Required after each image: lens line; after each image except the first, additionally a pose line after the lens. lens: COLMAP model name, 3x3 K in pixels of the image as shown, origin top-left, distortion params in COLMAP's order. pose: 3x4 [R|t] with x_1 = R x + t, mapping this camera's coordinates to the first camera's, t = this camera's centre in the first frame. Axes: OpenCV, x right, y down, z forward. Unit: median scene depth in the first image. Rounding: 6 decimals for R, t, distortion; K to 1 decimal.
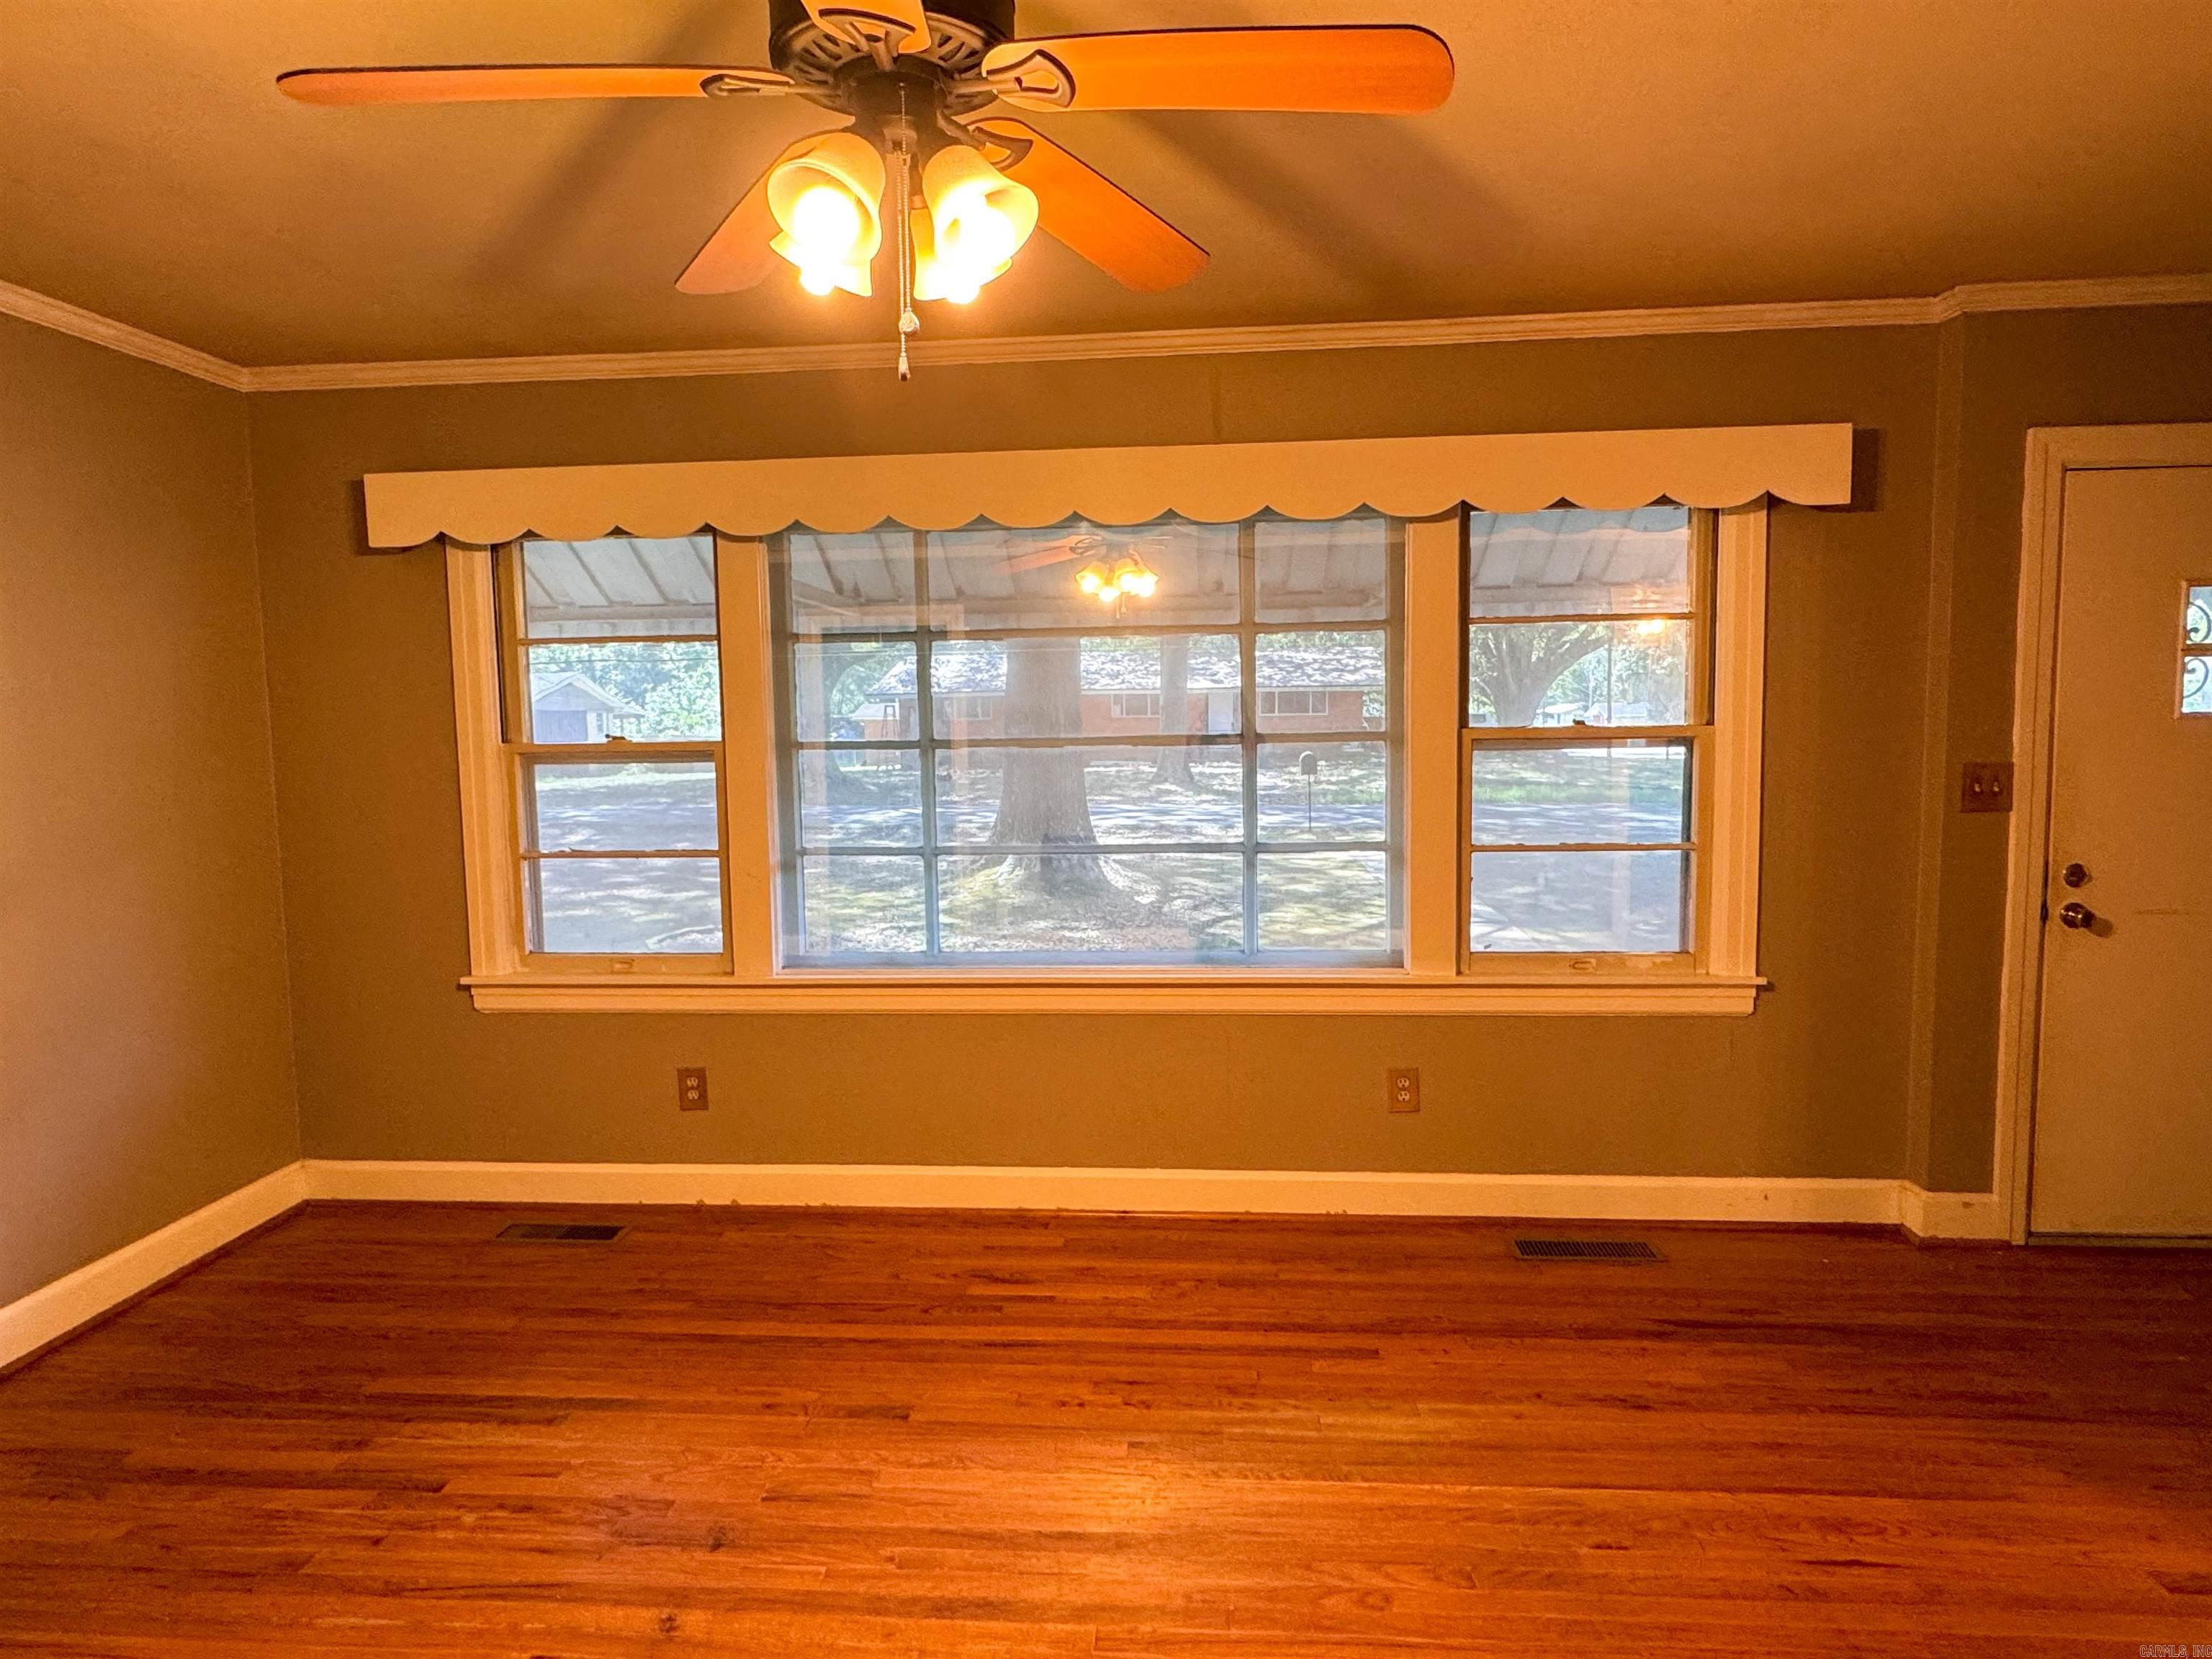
lens RADIAL K [[1276.5, 0, 1091.3], [0, 1276.5, 822.2], [0, 0, 1]] dist [-0.000880, 0.000878]
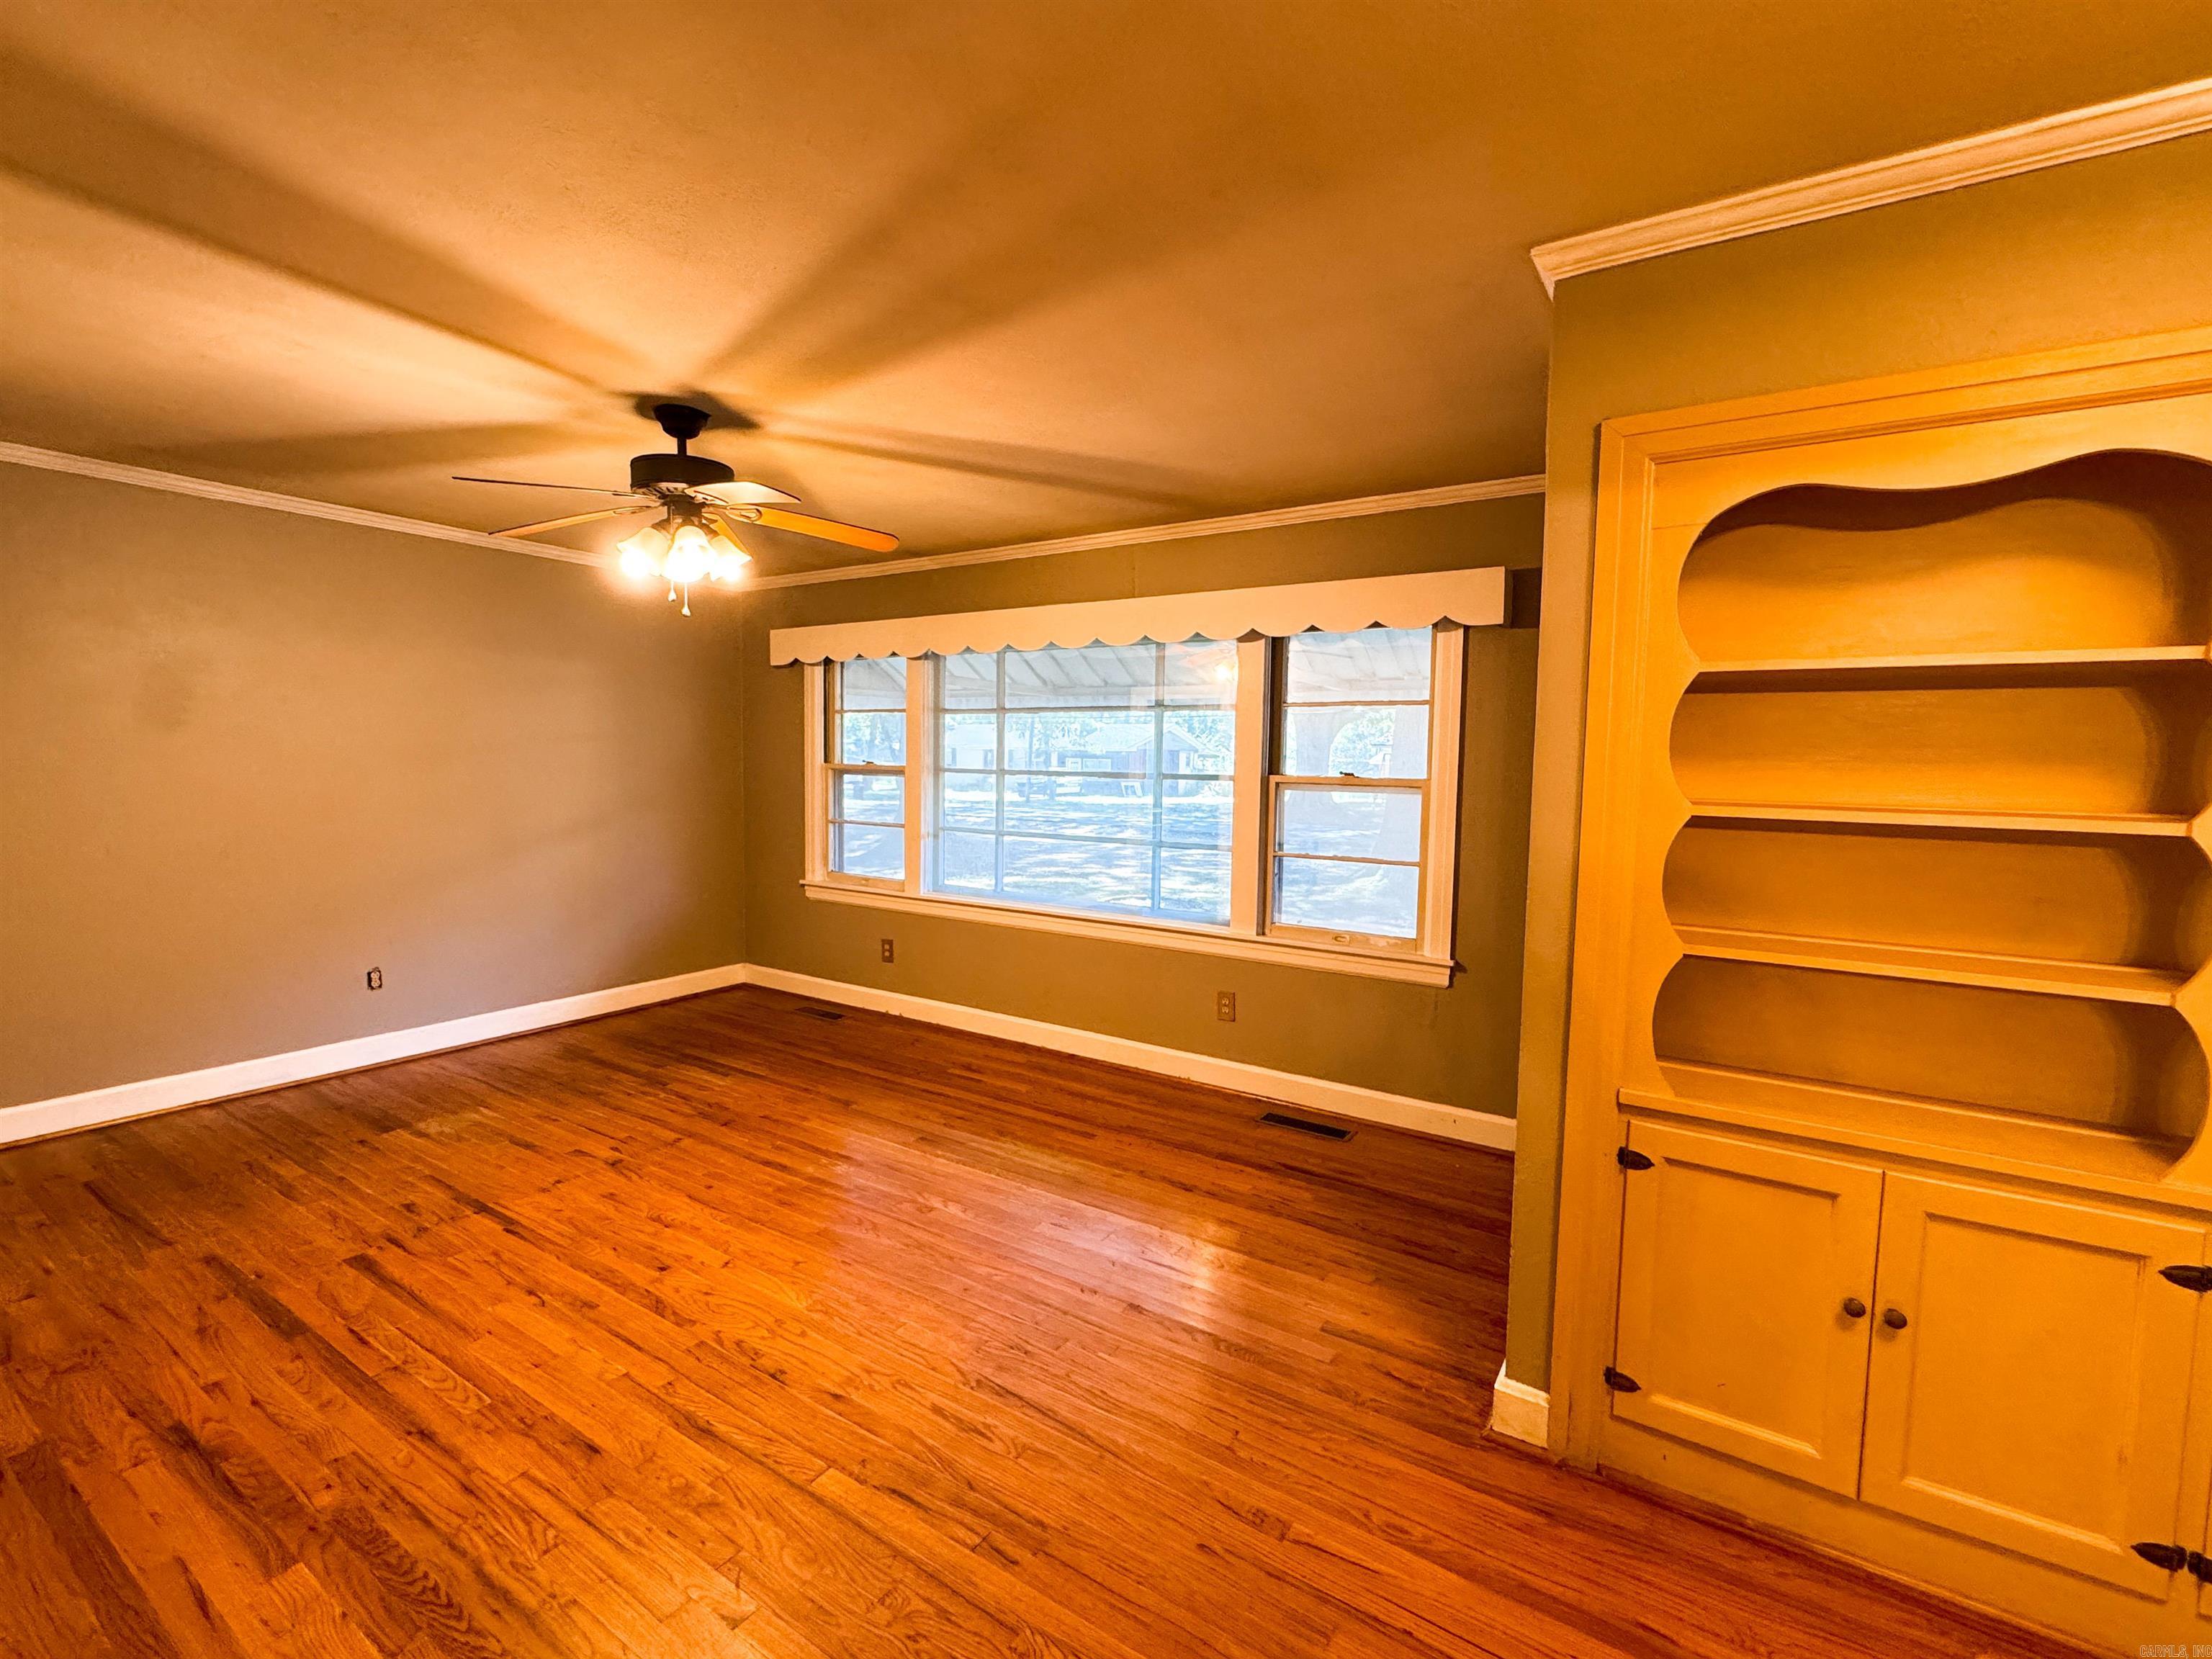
lens RADIAL K [[970.1, 0, 1101.2], [0, 970.1, 827.1], [0, 0, 1]] dist [0.000318, -0.000358]
pose [[0.878435, 0.066610, -0.473196, 0.718595], [-0.073396, 0.997294, 0.004133, -0.001175], [0.472191, 0.031100, 0.880948, -0.129493]]
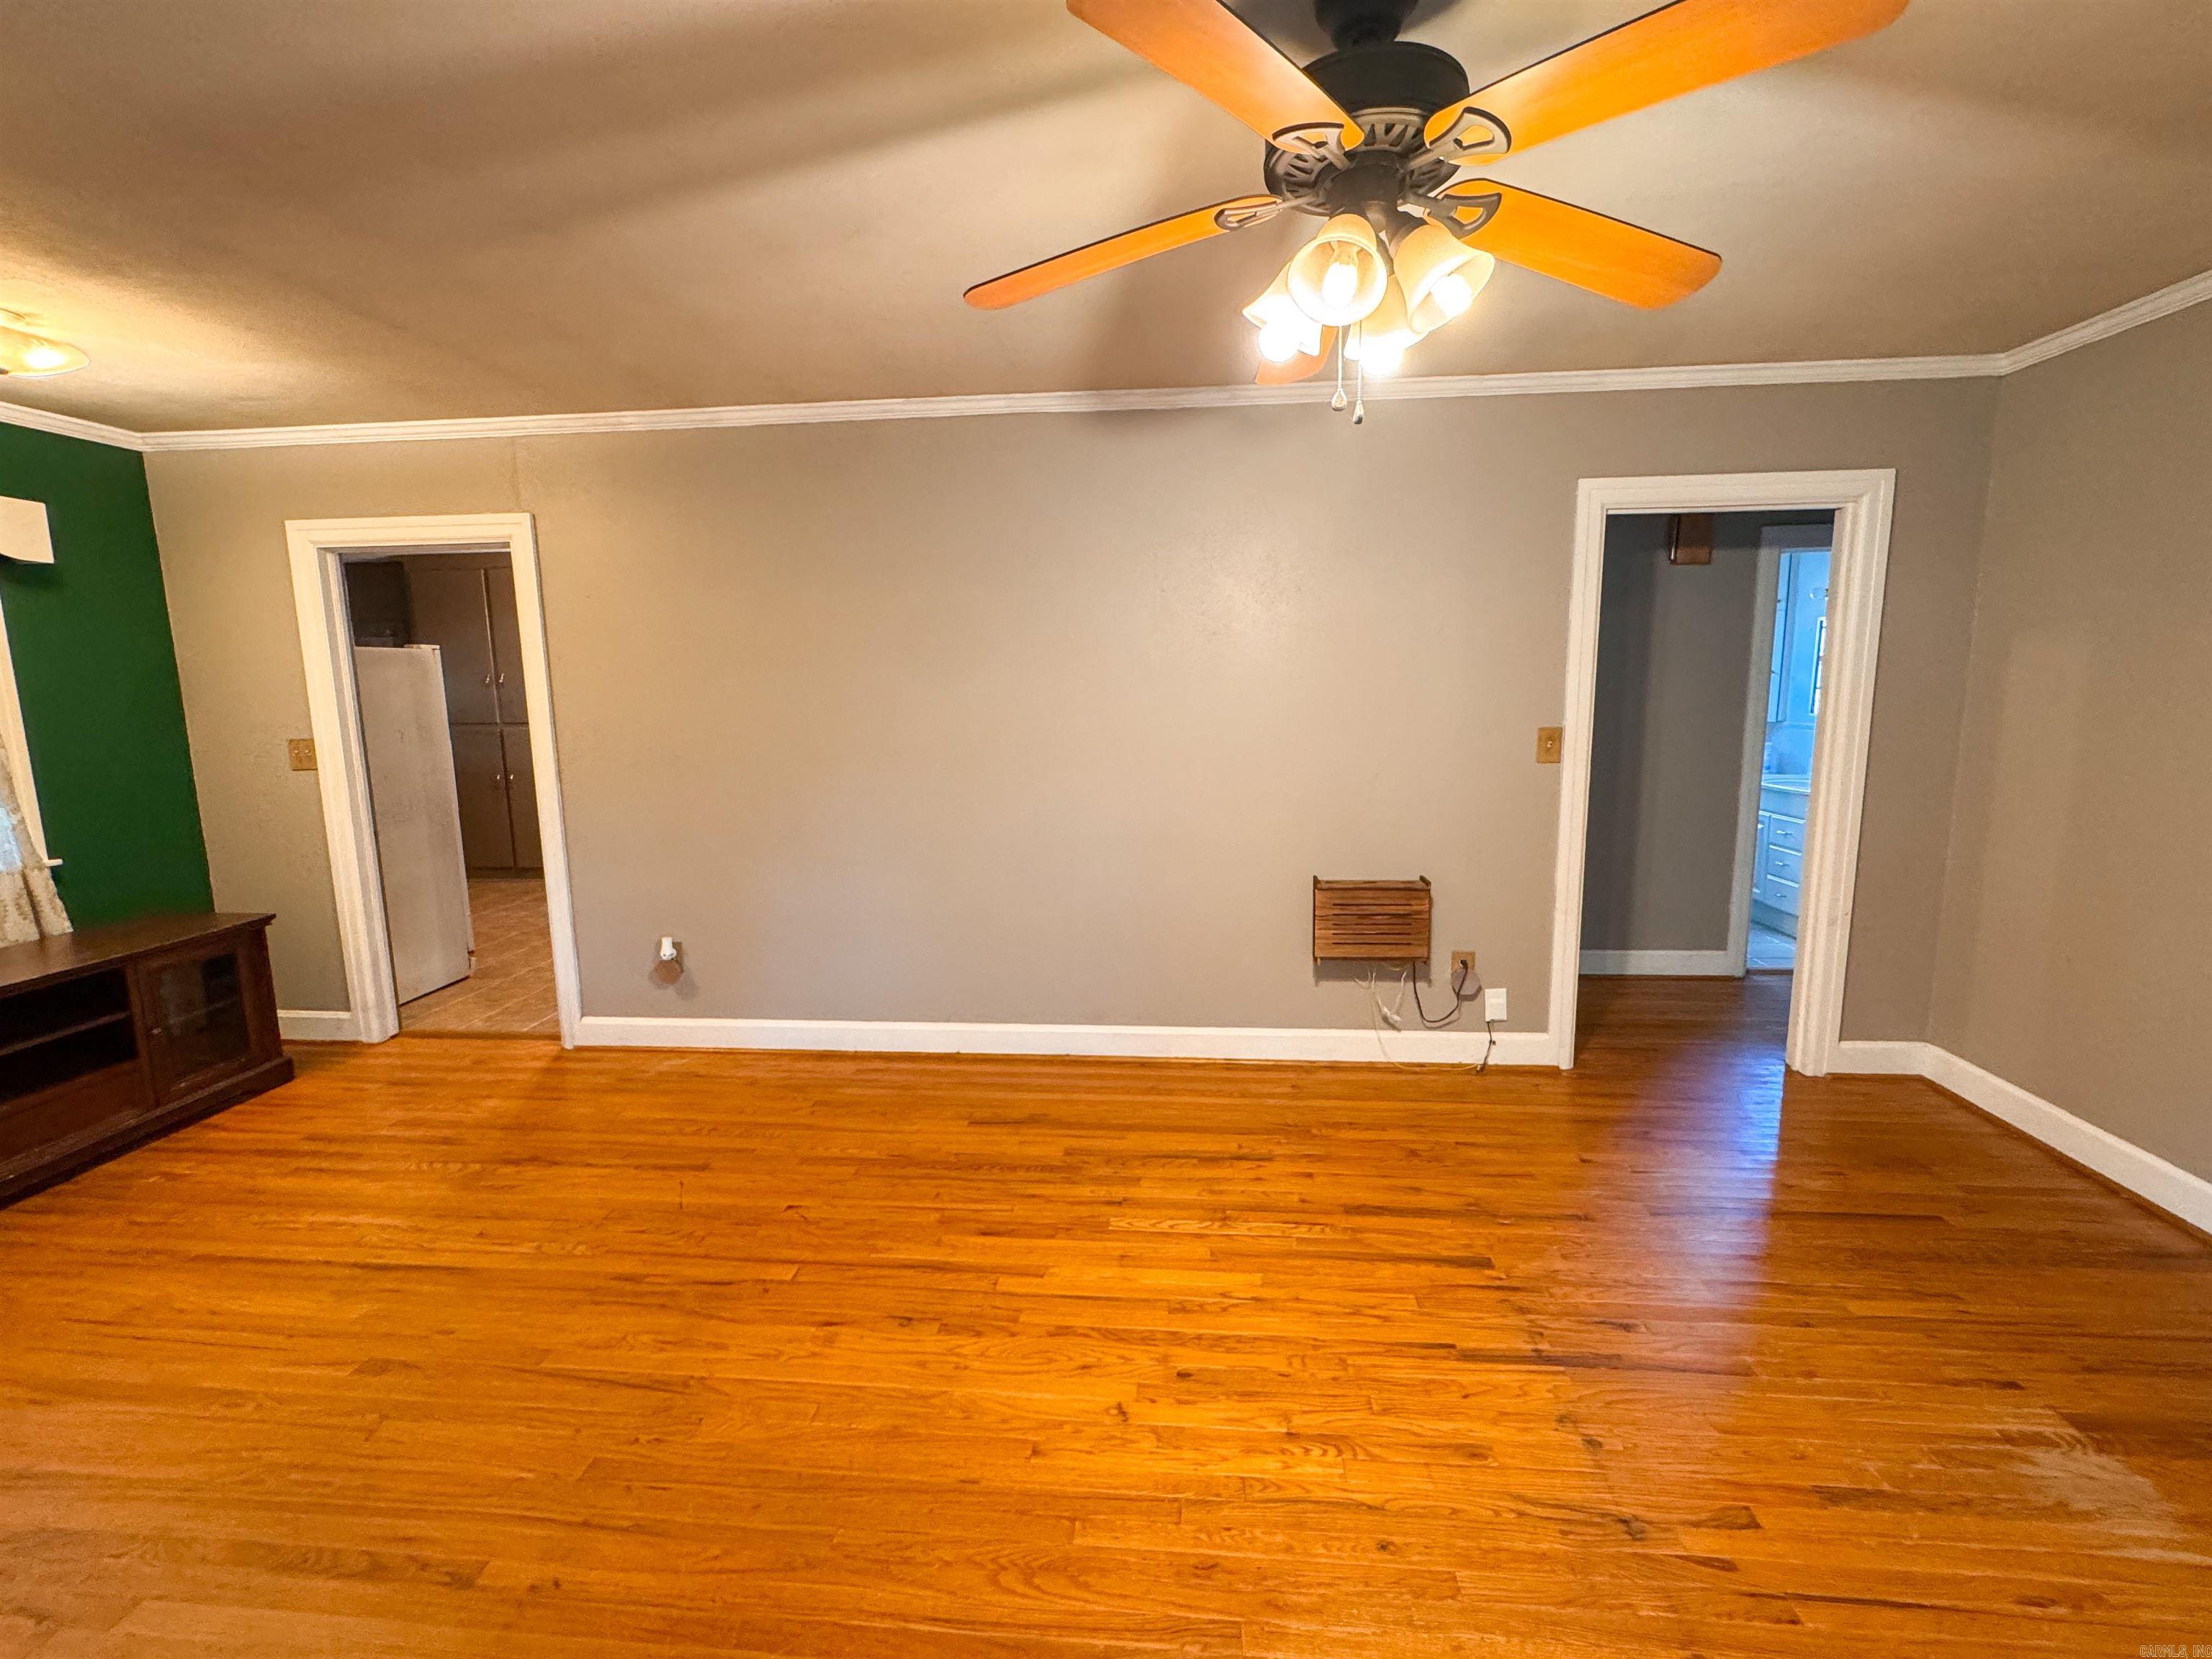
lens RADIAL K [[958.1, 0, 1113.5], [0, 958.1, 826.6], [0, 0, 1]] dist [-0.003224, 0.000016]
pose [[-0.999496, 0.030582, 0.008465, 0.047605], [0.031710, 0.972493, 0.230764, -0.089134], [-0.001175, 0.230917, -0.972973, 0.968981]]
